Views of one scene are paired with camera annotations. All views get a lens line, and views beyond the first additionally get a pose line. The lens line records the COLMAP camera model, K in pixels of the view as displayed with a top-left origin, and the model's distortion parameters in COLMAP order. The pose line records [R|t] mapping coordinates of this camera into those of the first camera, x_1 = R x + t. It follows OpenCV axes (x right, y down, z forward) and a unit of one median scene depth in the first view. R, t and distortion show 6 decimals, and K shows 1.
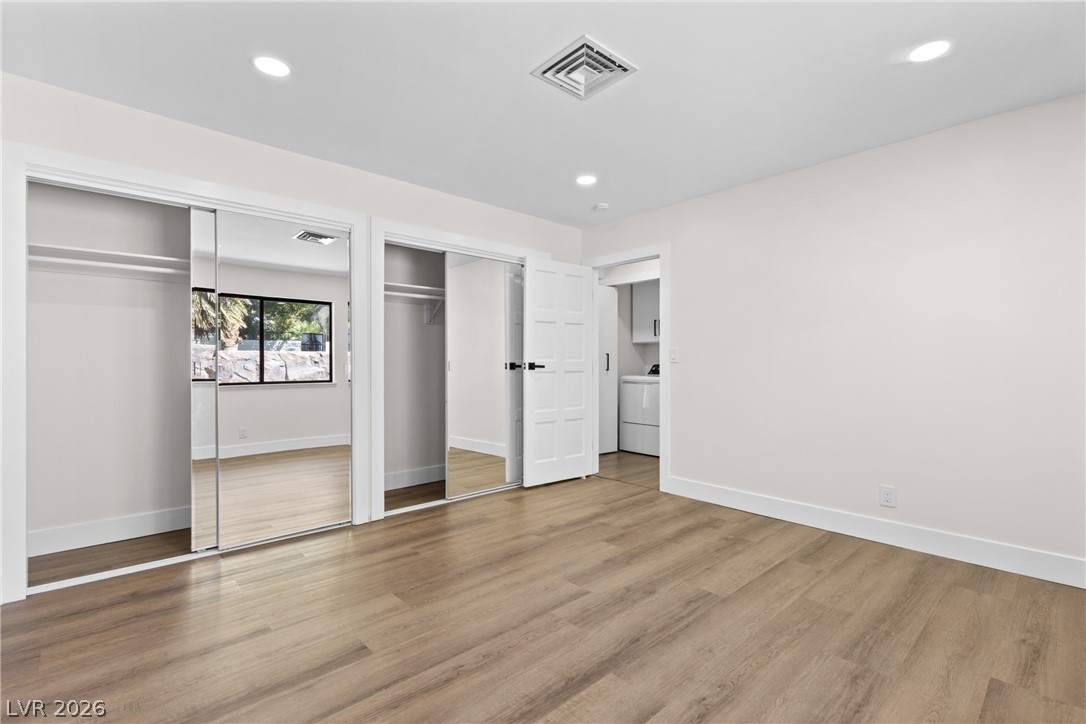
lens RADIAL K [[491.4, 0, 545.8], [0, 491.4, 359.1], [0, 0, 1]] dist [0.008868, -0.001289]
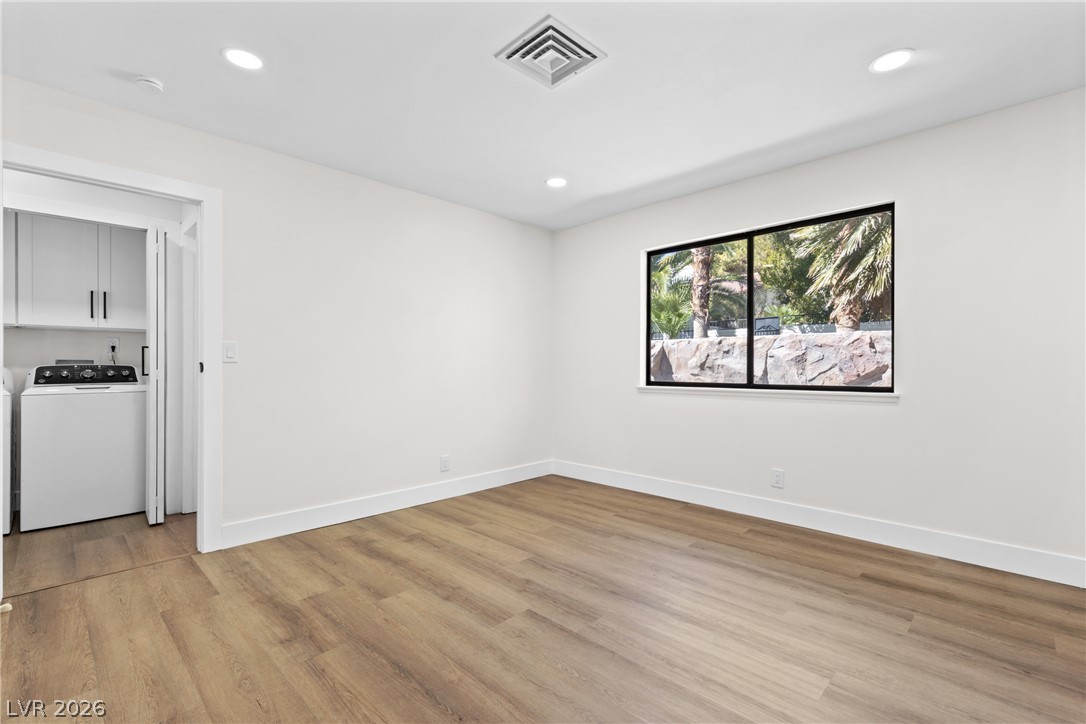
lens RADIAL K [[491.4, 0, 550.7], [0, 491.4, 361.3], [0, 0, 1]] dist [0.008868, -0.001289]
pose [[-0.059530, 0.007042, 0.998202, -0.781891], [-0.009987, 0.999921, -0.007650, 0.009970], [-0.998177, -0.010424, -0.059455, 0.943843]]
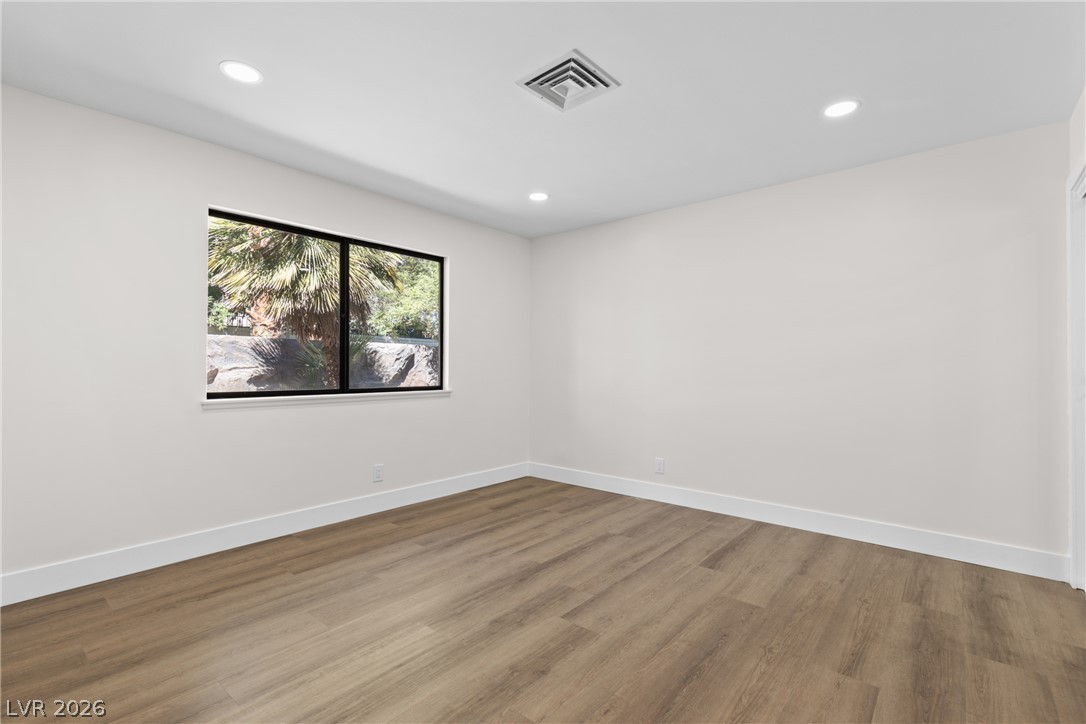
lens RADIAL K [[491.4, 0, 546.1], [0, 491.4, 360.4], [0, 0, 1]] dist [0.008868, -0.001289]
pose [[-0.991111, -0.006639, -0.132874, 0.227760], [-0.002958, 0.999607, -0.027879, 0.014209], [0.133007, -0.027238, -0.990741, 1.787765]]
